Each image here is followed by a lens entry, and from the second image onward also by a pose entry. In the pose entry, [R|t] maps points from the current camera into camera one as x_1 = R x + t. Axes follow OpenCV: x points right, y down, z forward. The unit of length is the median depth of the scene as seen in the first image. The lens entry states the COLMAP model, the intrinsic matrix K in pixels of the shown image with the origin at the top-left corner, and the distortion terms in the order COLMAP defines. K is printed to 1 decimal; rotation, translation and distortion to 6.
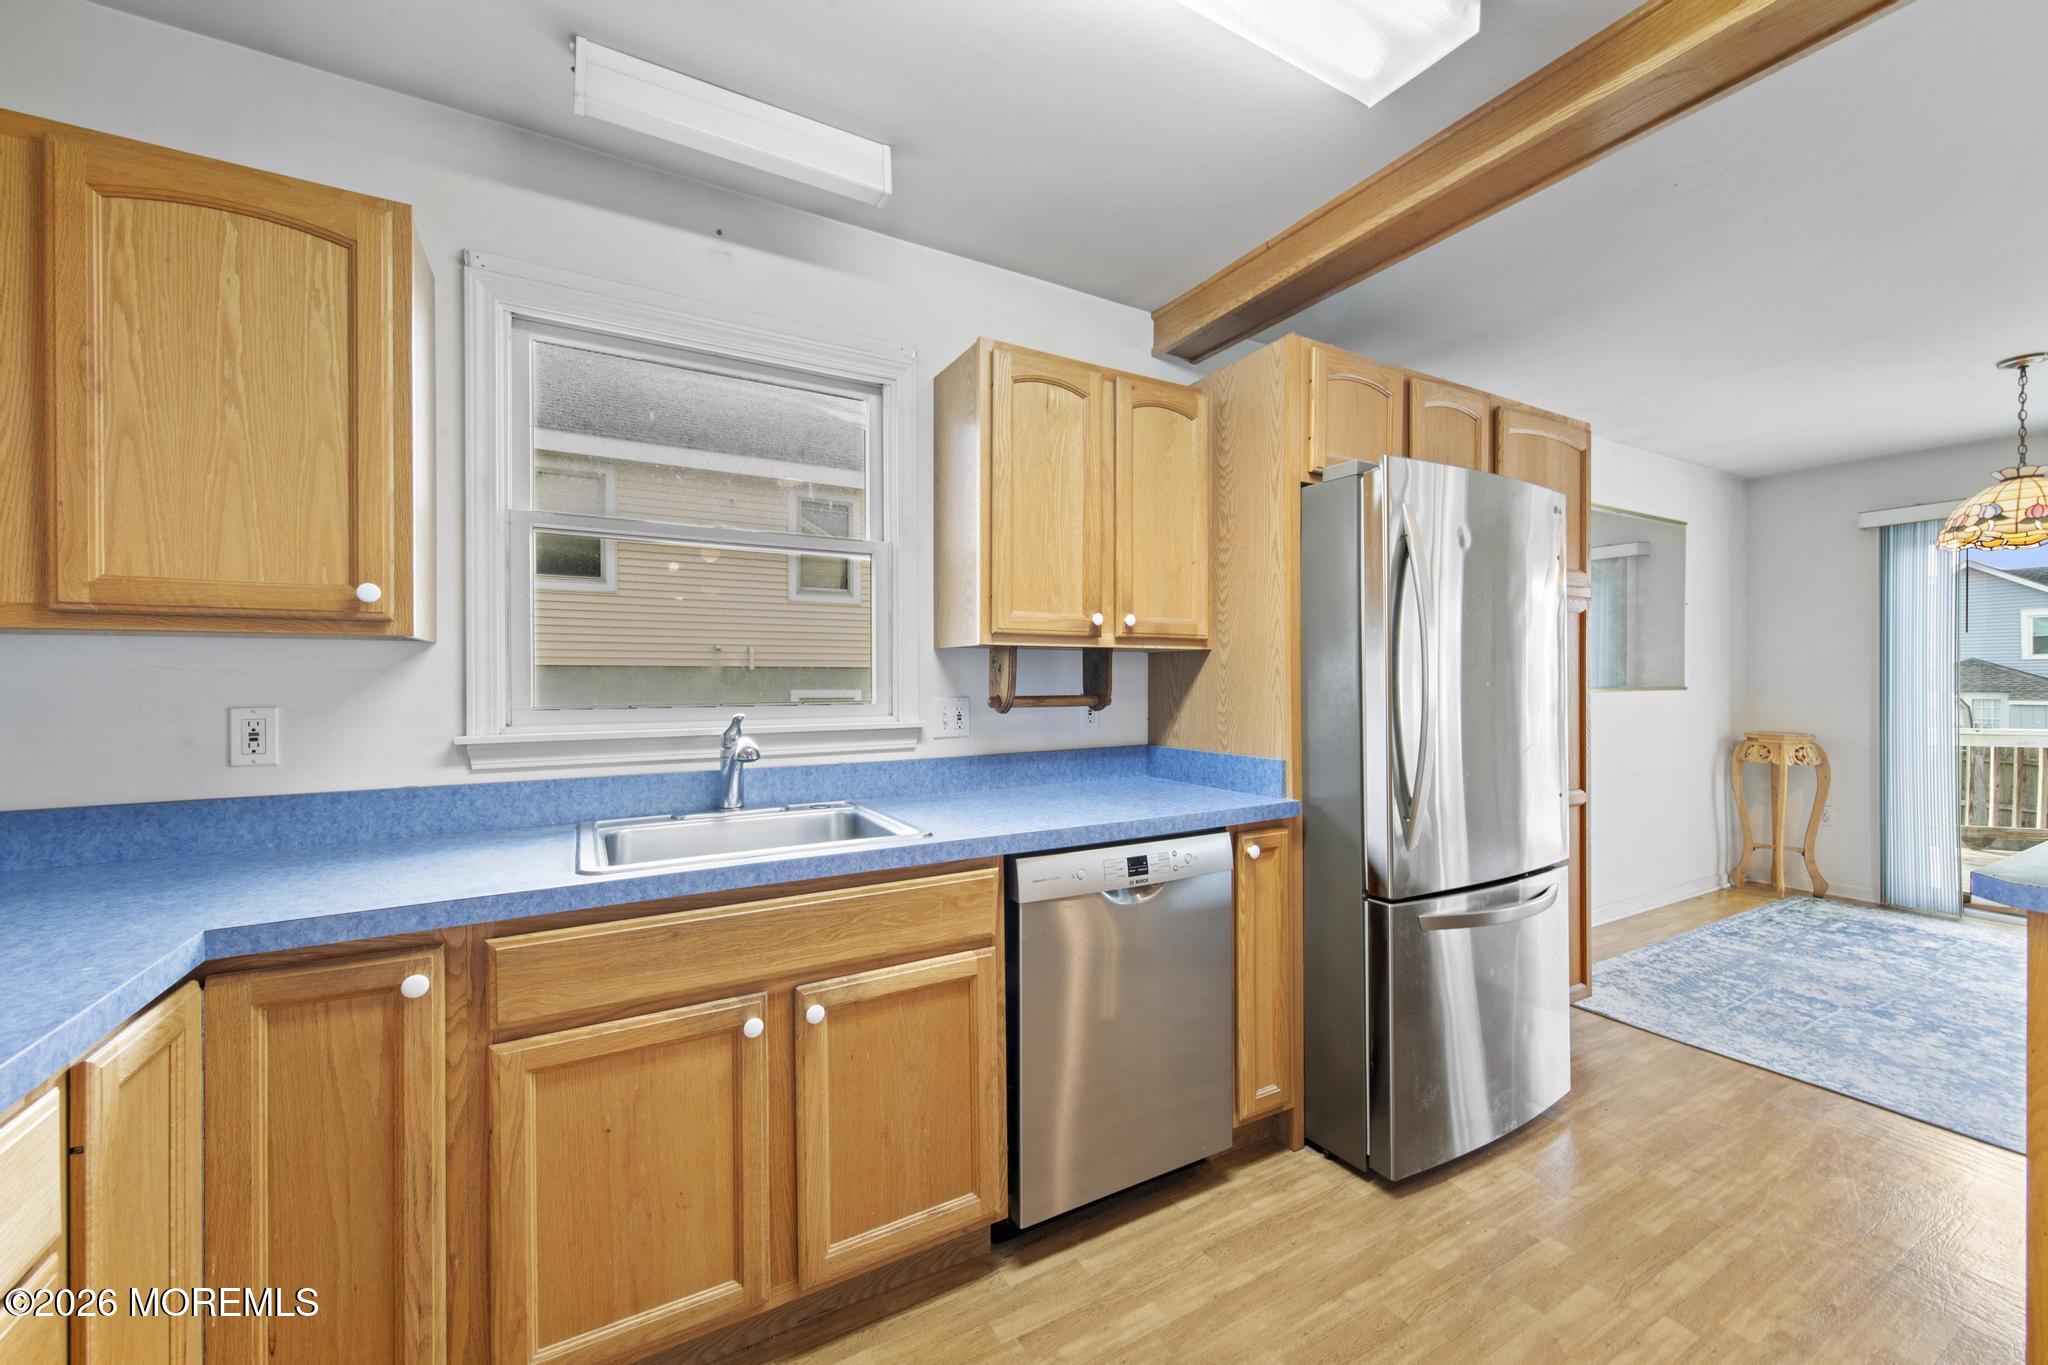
lens RADIAL K [[786.1, 0, 1029.1], [0, 786.1, 682.9], [0, 0, 1]] dist [0.002750, 0.000566]
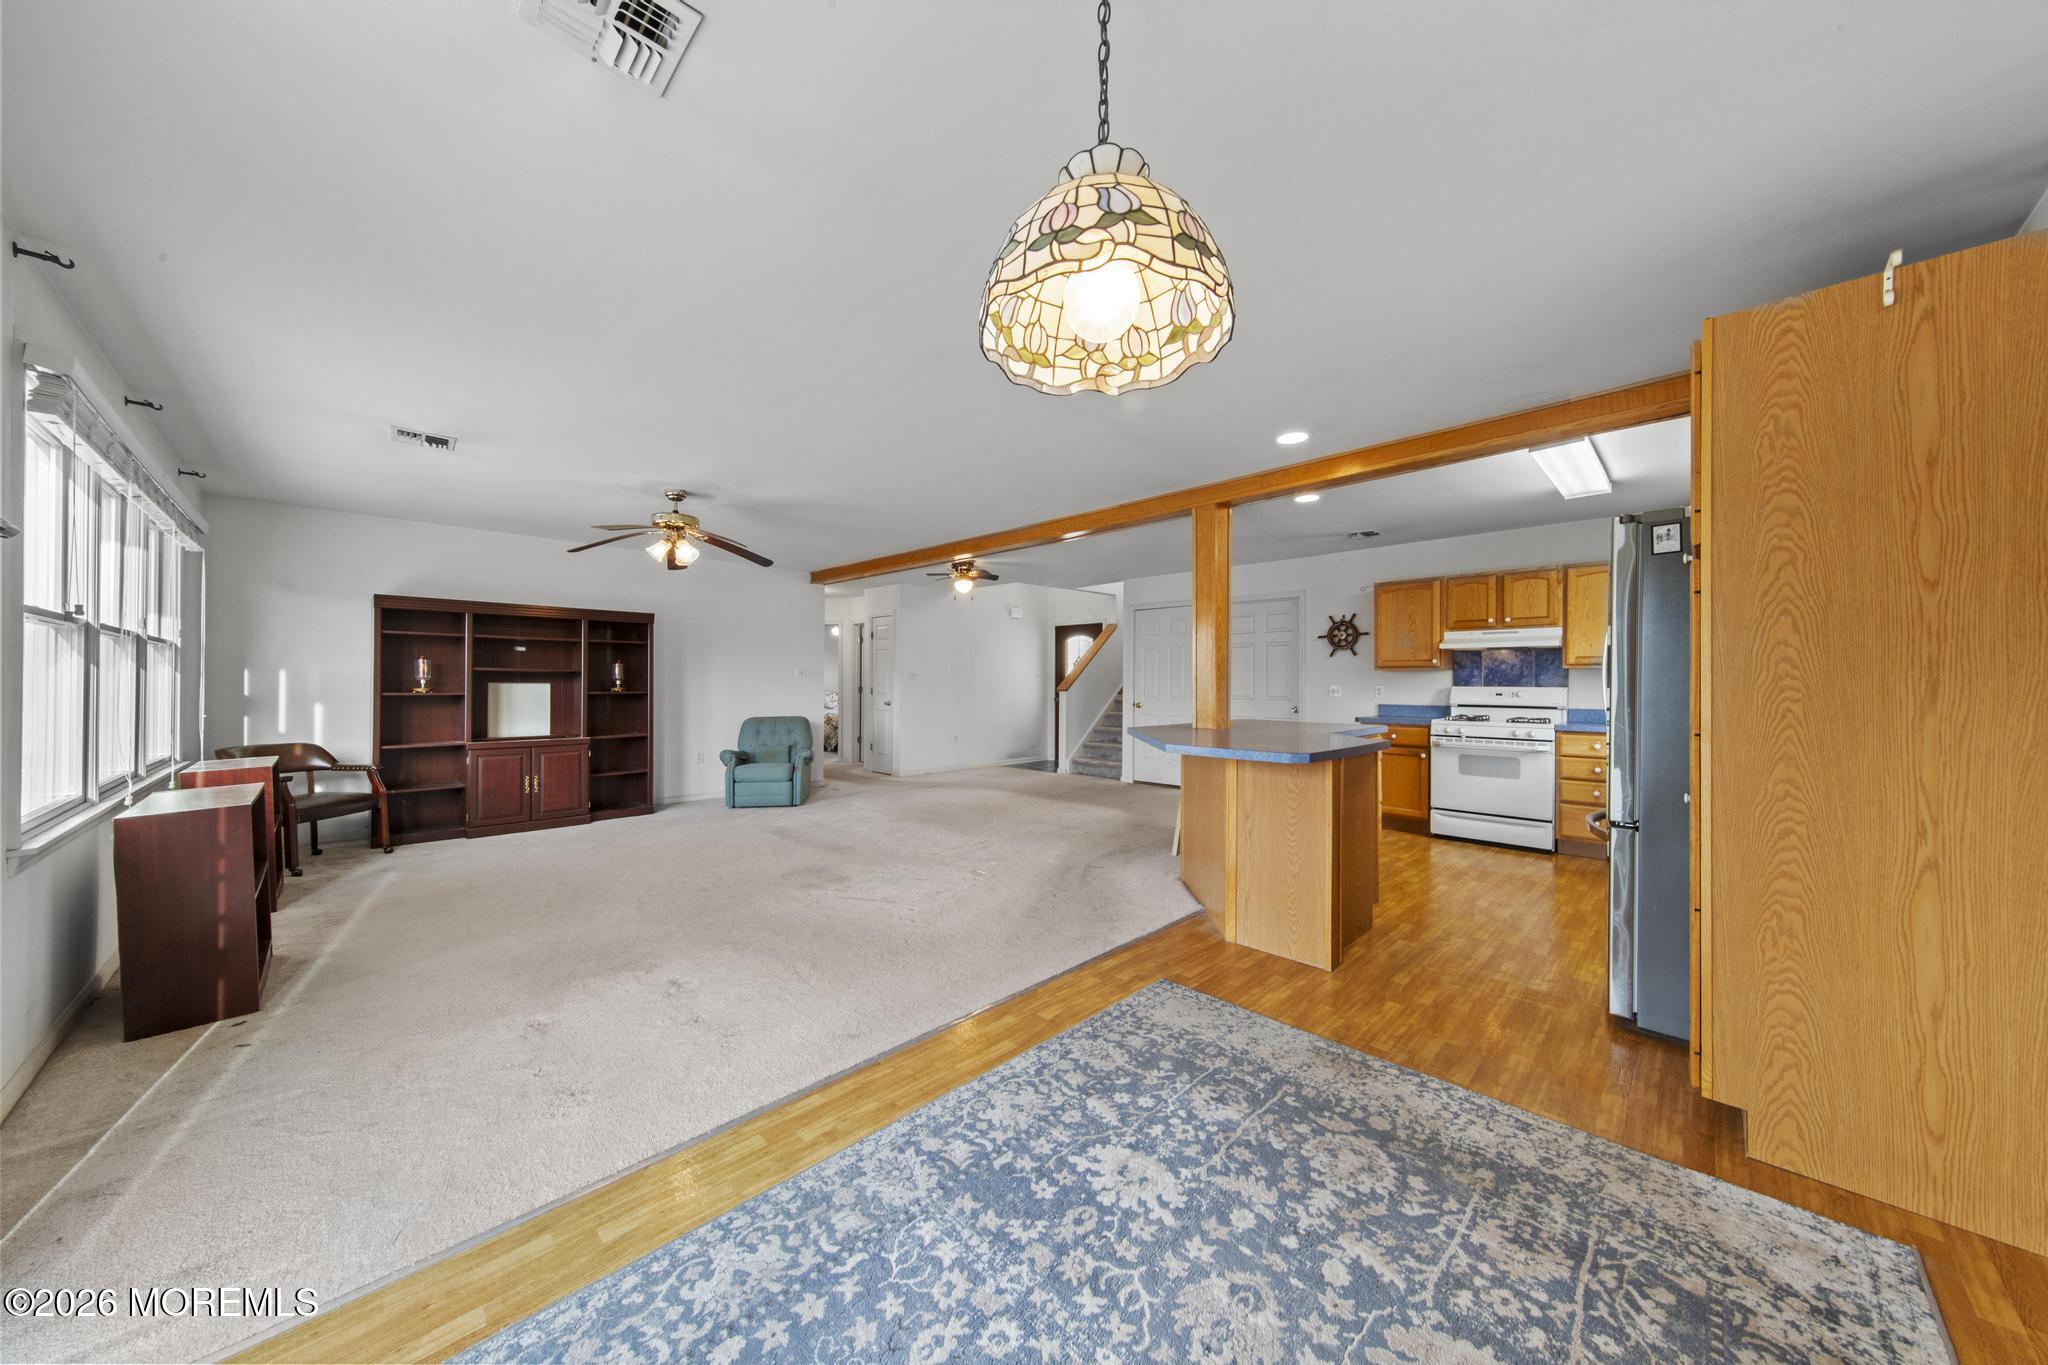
lens RADIAL K [[687.7, 0, 1032.5], [0, 687.7, 680.2], [0, 0, 1]] dist [0.007646, -0.000083]
pose [[-0.961124, -0.003351, -0.276095, 2.362558], [-0.002873, 0.999994, -0.002137, 0.018271], [0.276101, -0.001261, -0.961128, 2.296253]]
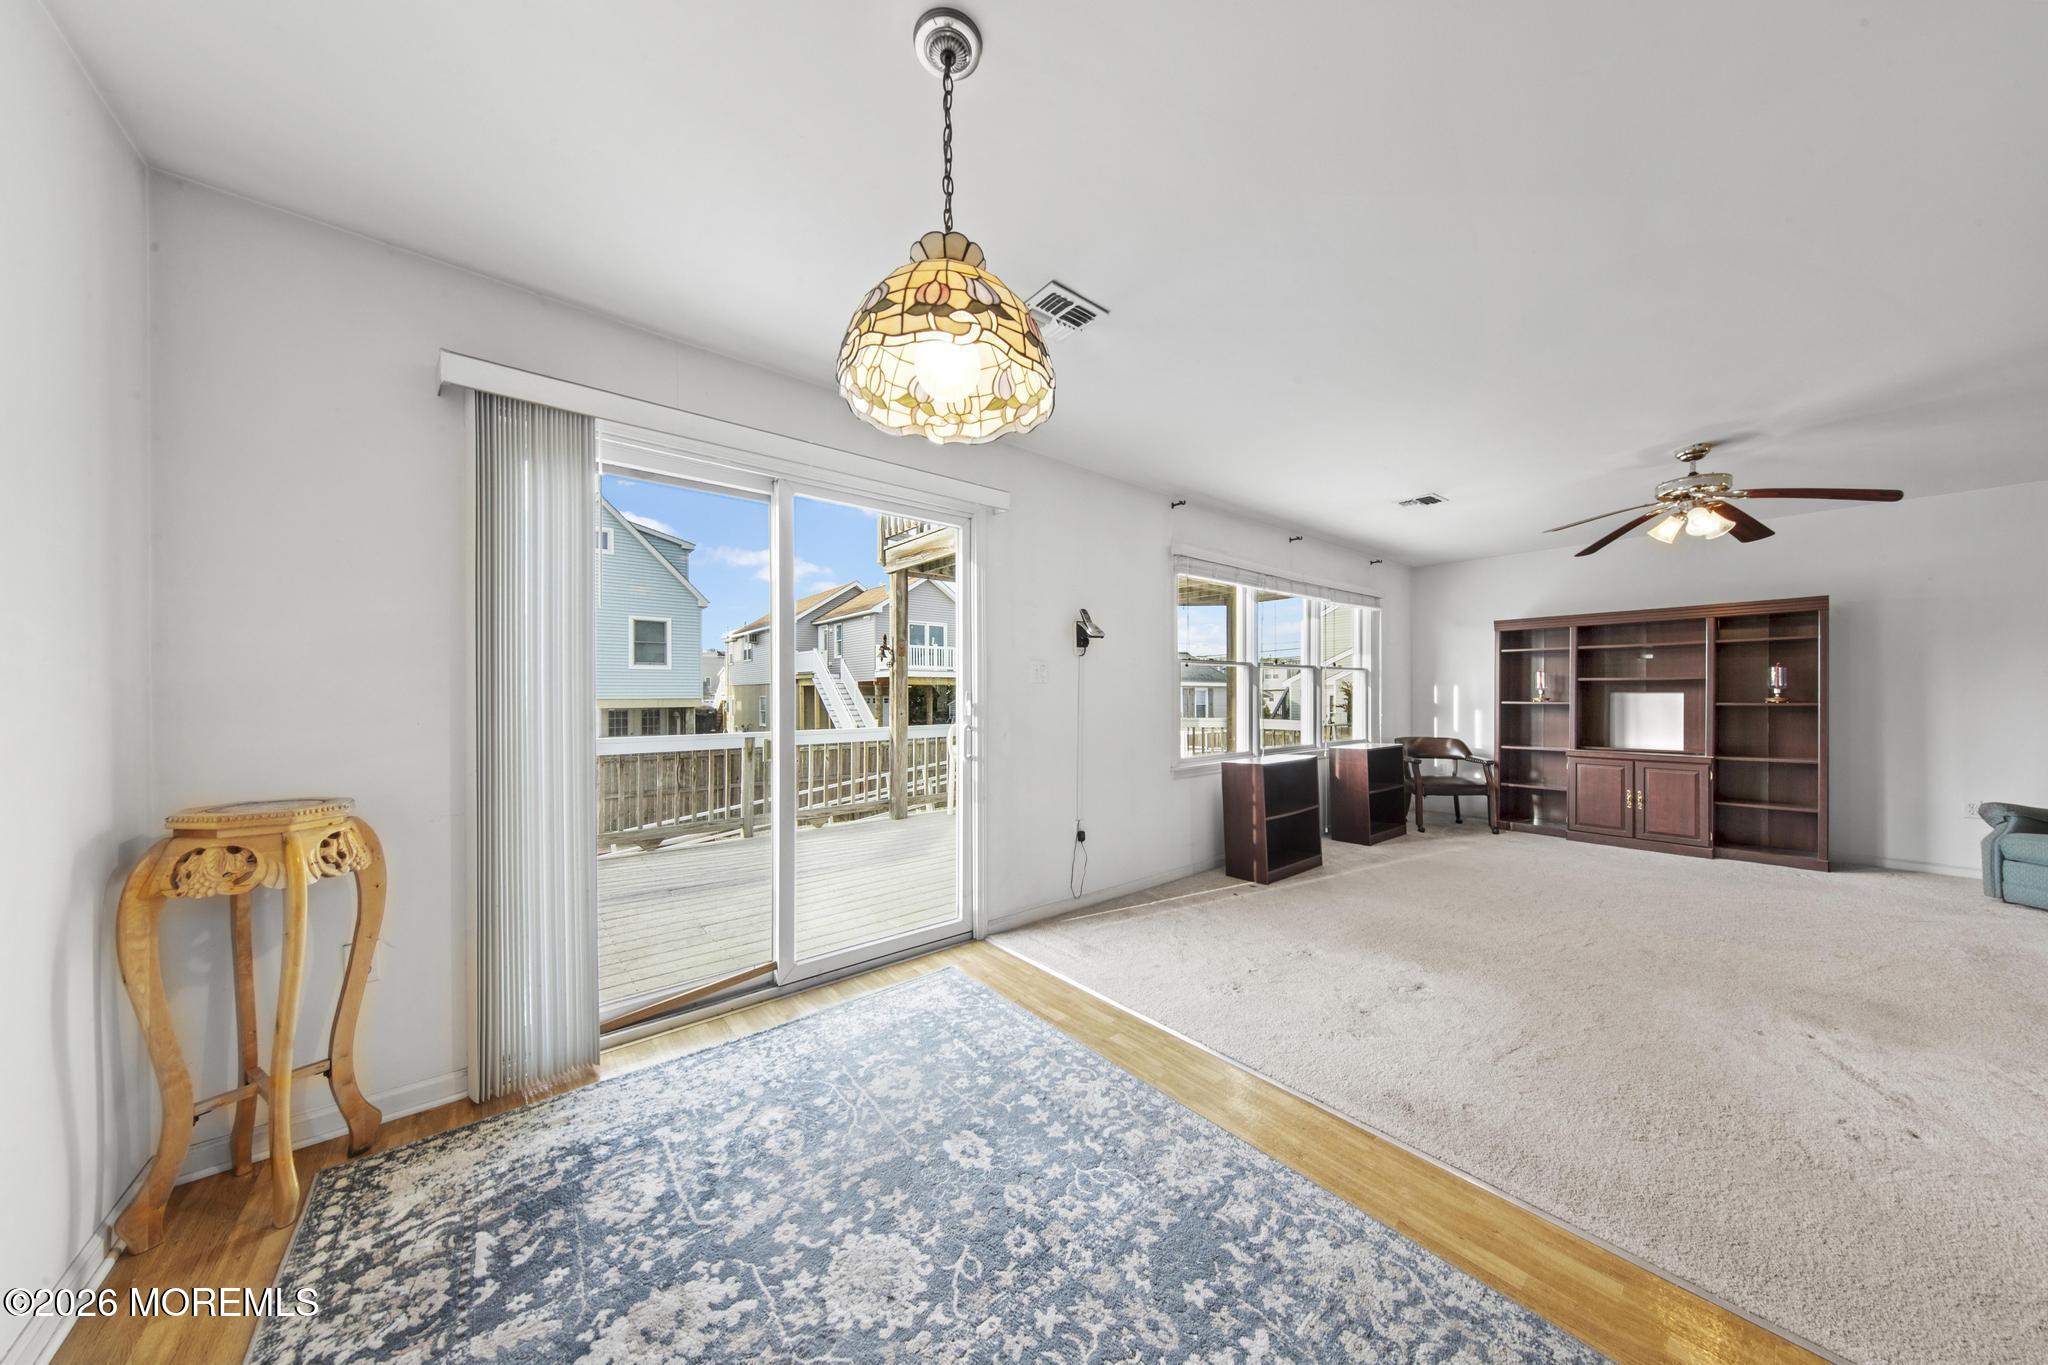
lens RADIAL K [[646.4, 0, 1027.2], [0, 646.4, 695.6], [0, 0, 1]] dist [0.005548, 0.000019]
pose [[-0.176155, 0.000756, 0.984362, 1.408918], [0.007765, 0.999970, 0.000621, 0.020687], [-0.984332, 0.007753, -0.176156, 1.730533]]
